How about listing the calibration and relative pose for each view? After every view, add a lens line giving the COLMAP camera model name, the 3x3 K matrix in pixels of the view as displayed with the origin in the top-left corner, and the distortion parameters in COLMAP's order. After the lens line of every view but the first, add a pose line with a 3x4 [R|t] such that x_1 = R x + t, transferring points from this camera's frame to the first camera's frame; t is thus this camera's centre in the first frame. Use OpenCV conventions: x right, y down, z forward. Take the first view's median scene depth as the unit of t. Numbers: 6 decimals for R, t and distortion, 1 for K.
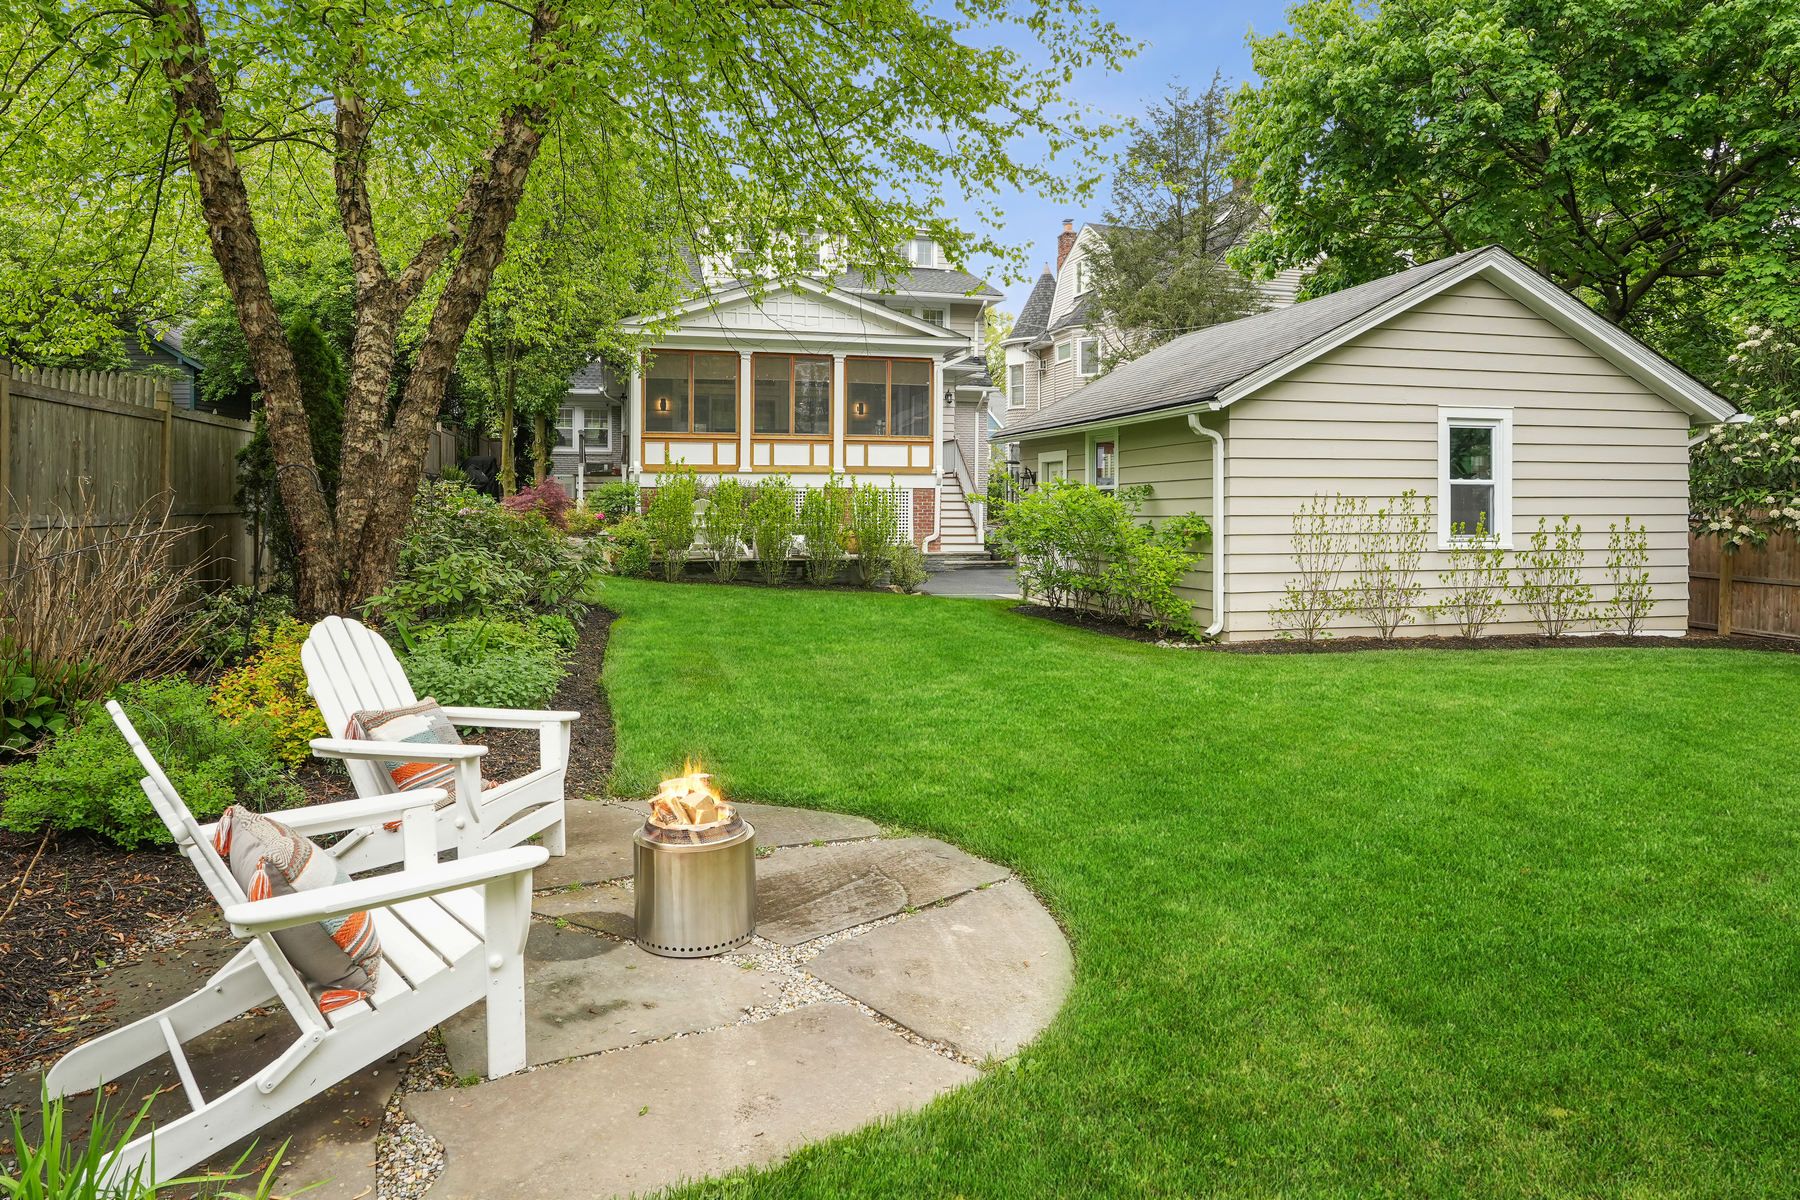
lens RADIAL K [[1099.7, 0, 898.7], [0, 1099.7, 431.3], [0, 0, 1]] dist [-0.070367, 0.003814]
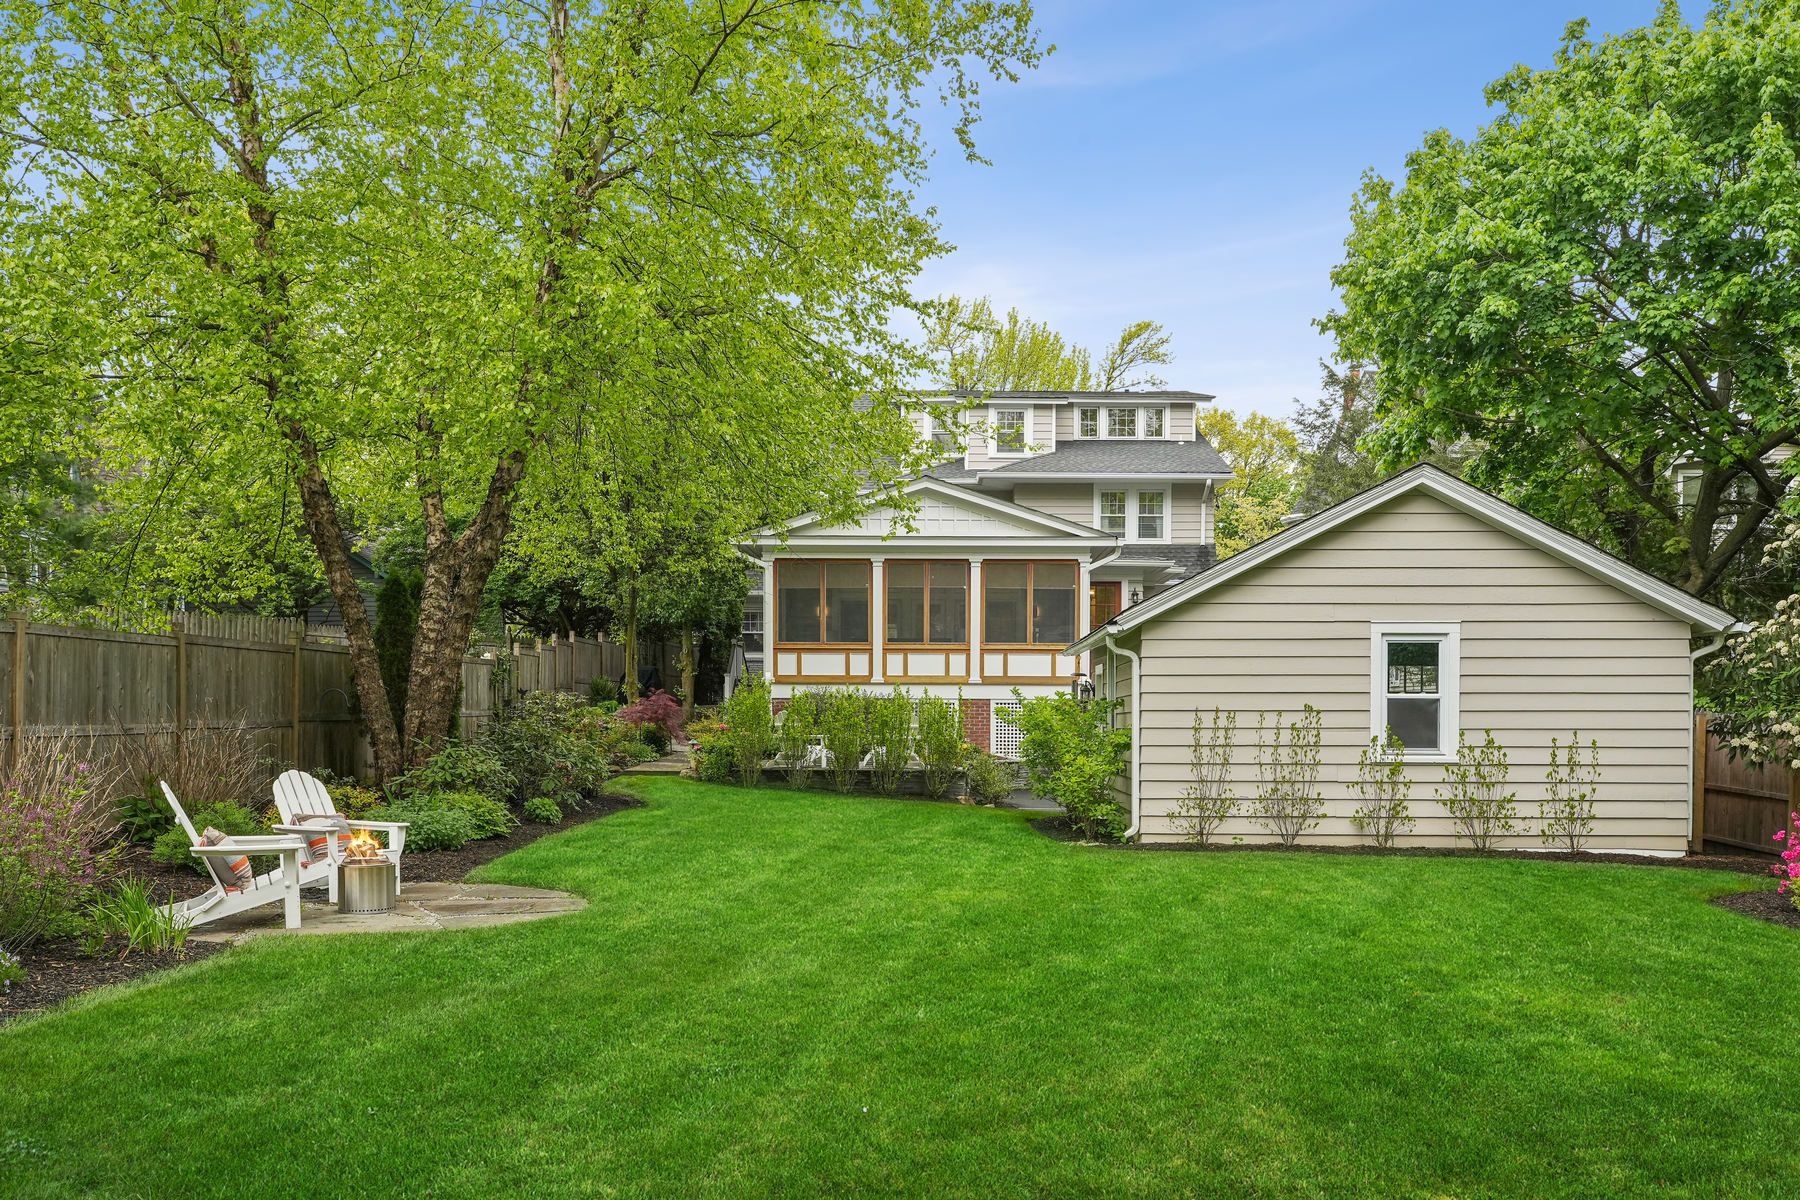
lens RADIAL K [[1444.1, 0, 900.0], [0, 1444.1, 600.0], [0, 0, 1]] dist [-0.106738, 0.000864]
pose [[0.961050, -0.018318, -0.275767, 0.435528], [0.014414, 0.999765, -0.016175, -0.028473], [0.275999, 0.011570, 0.961088, -0.416395]]
